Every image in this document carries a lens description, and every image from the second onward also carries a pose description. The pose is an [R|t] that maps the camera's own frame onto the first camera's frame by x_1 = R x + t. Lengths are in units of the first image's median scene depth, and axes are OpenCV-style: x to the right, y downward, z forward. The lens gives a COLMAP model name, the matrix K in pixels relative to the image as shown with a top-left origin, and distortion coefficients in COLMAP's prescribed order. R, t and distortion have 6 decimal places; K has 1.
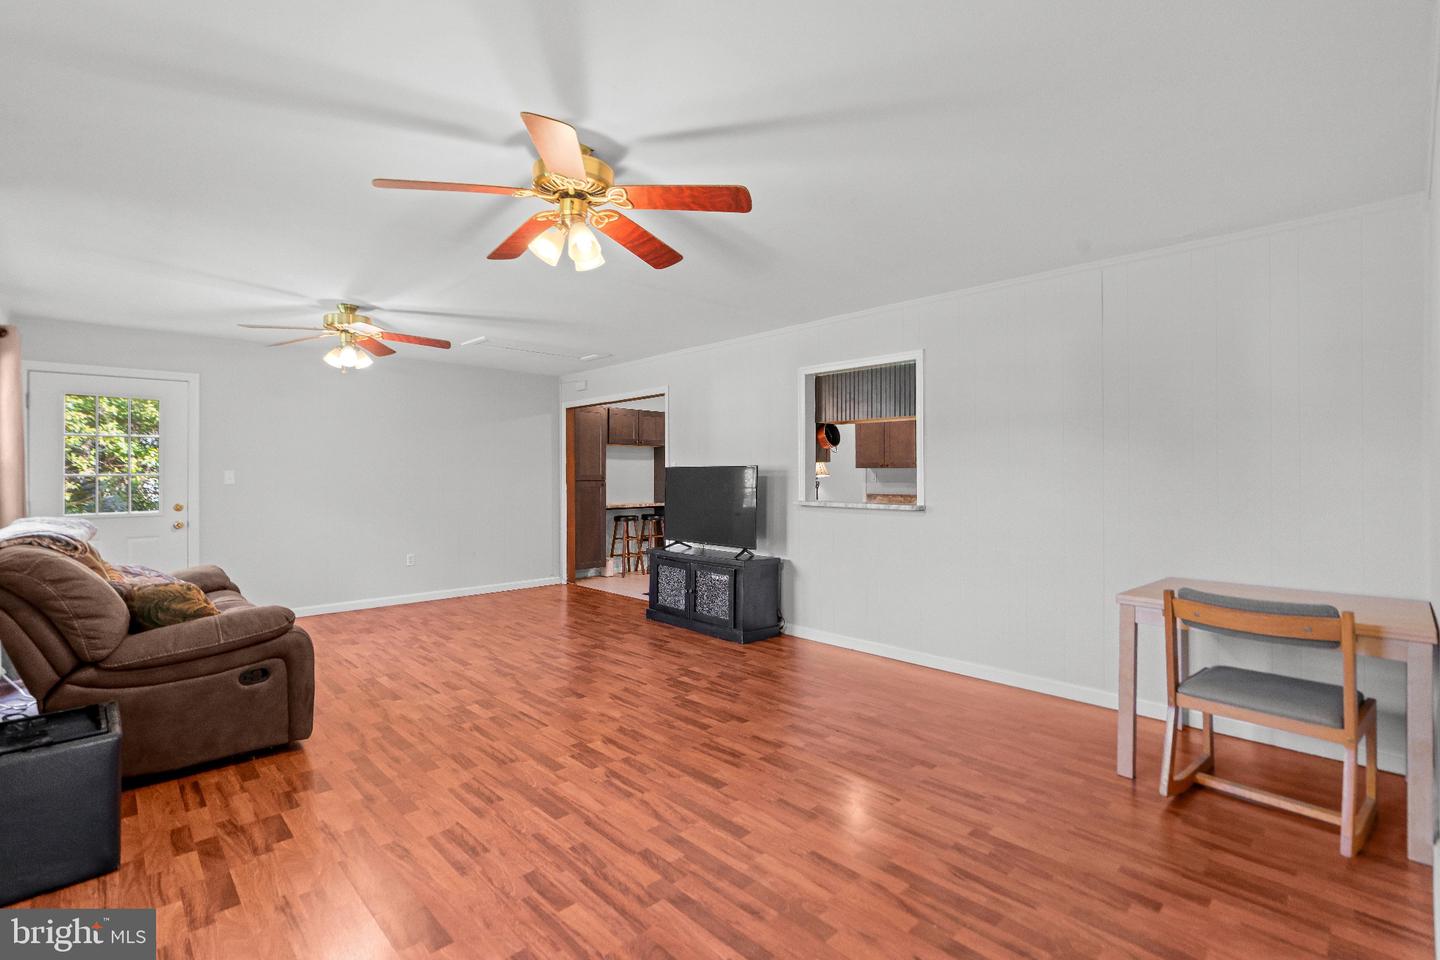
lens RADIAL K [[643.4, 0, 710.1], [0, 643.4, 479.1], [0, 0, 1]] dist [0.001139, 0.000985]
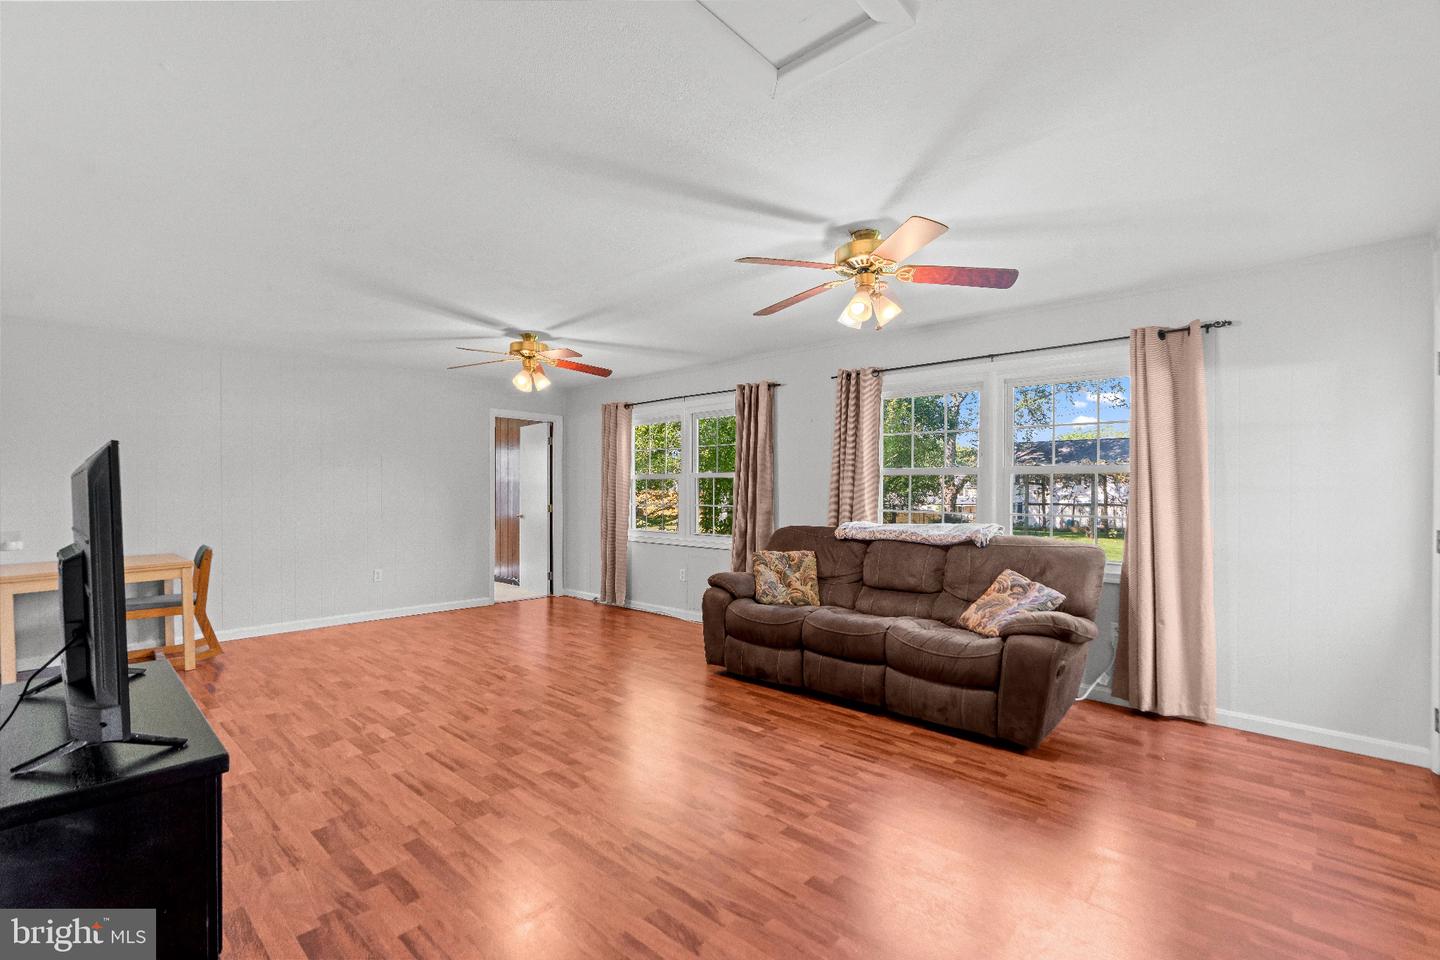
lens RADIAL K [[643.4, 0, 727.3], [0, 643.4, 493.5], [0, 0, 1]] dist [0.001139, 0.000985]
pose [[-0.996964, 0.003028, -0.077800, -0.476520], [0.003040, 0.999995, -0.000039, 0.003331], [0.077799, -0.000275, -0.996969, 2.146476]]
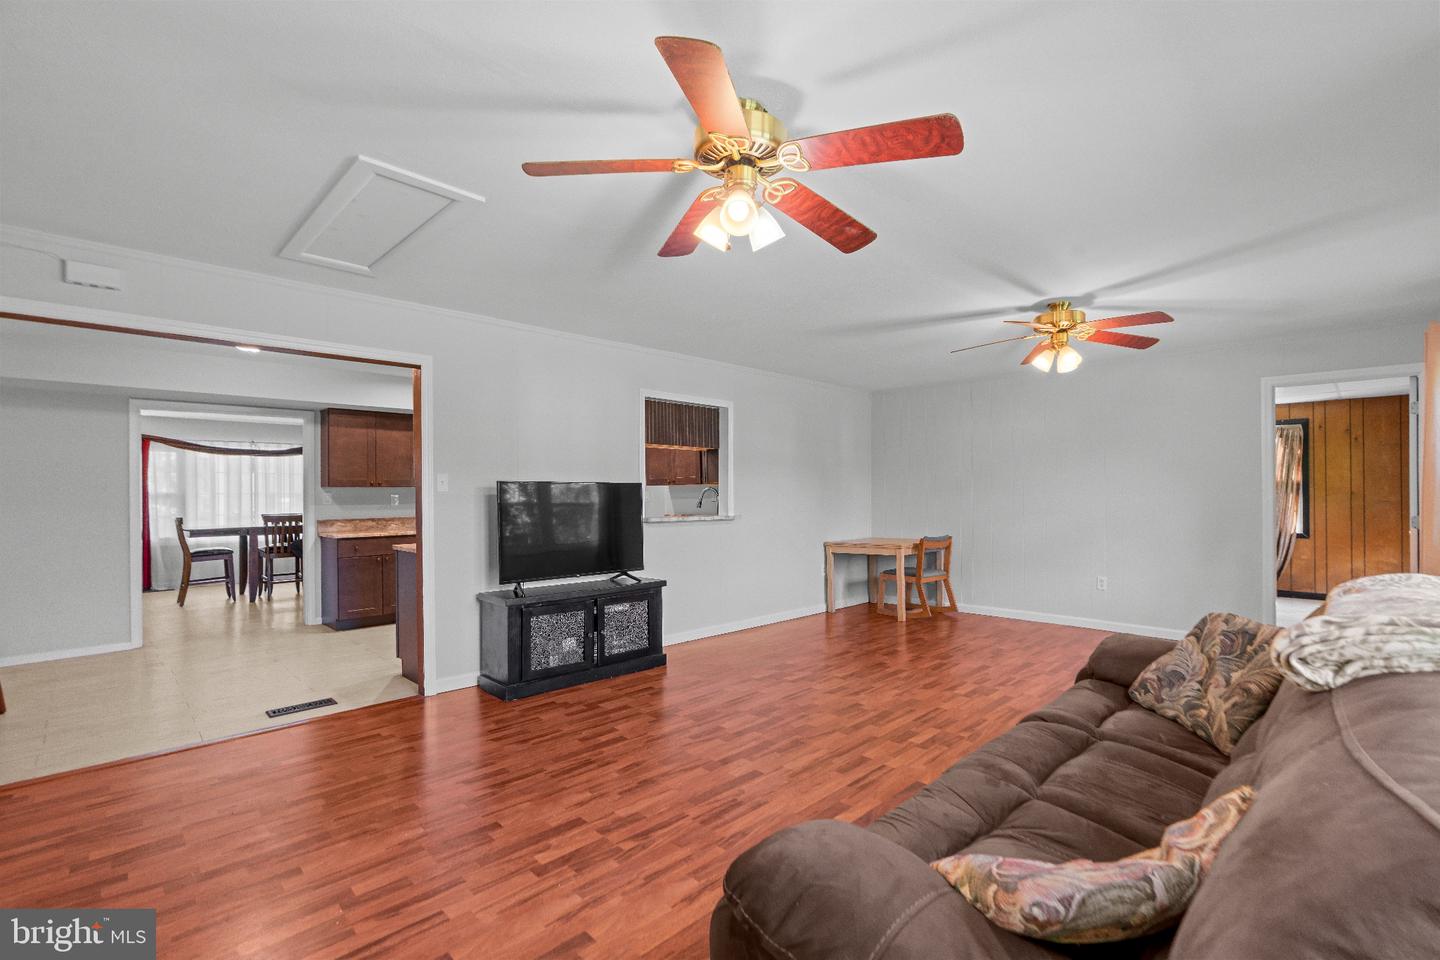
lens RADIAL K [[643.4, 0, 709.6], [0, 643.4, 493.4], [0, 0, 1]] dist [0.001139, 0.000985]
pose [[-0.009338, 0.011553, 0.999890, -1.314502], [0.006665, 0.999912, -0.011491, 0.009132], [-0.999934, 0.006557, -0.009414, 1.325165]]
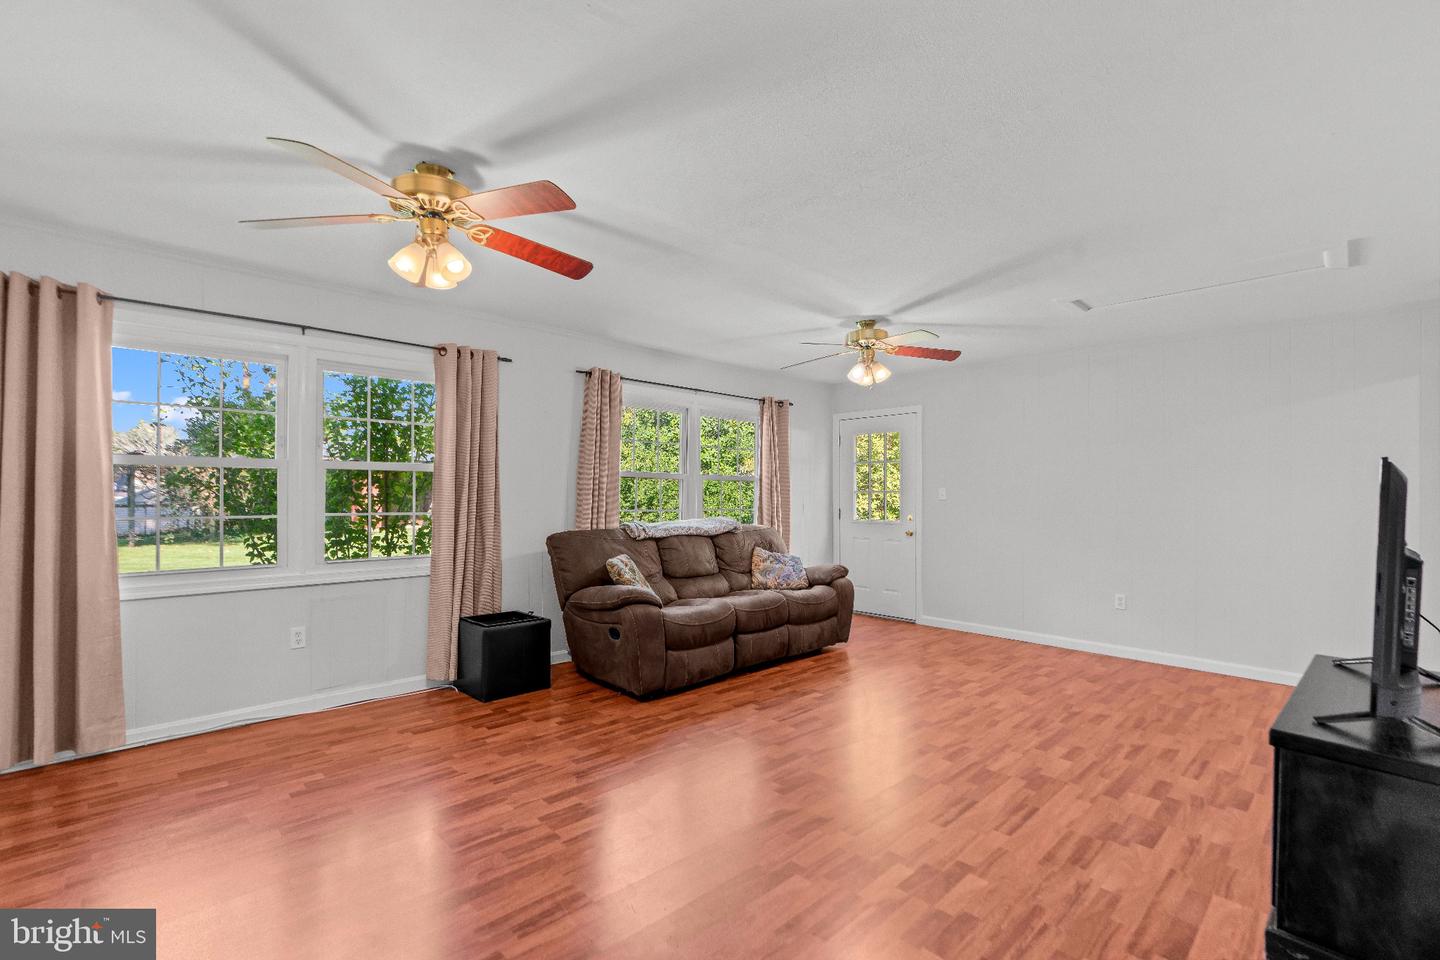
lens RADIAL K [[643.4, 0, 727.5], [0, 643.4, 490.8], [0, 0, 1]] dist [0.001139, 0.000985]
pose [[0.029104, -0.003921, -0.999569, 0.560233], [-0.007516, 0.999963, -0.004142, 0.001614], [0.999548, 0.007634, 0.029074, 0.972044]]
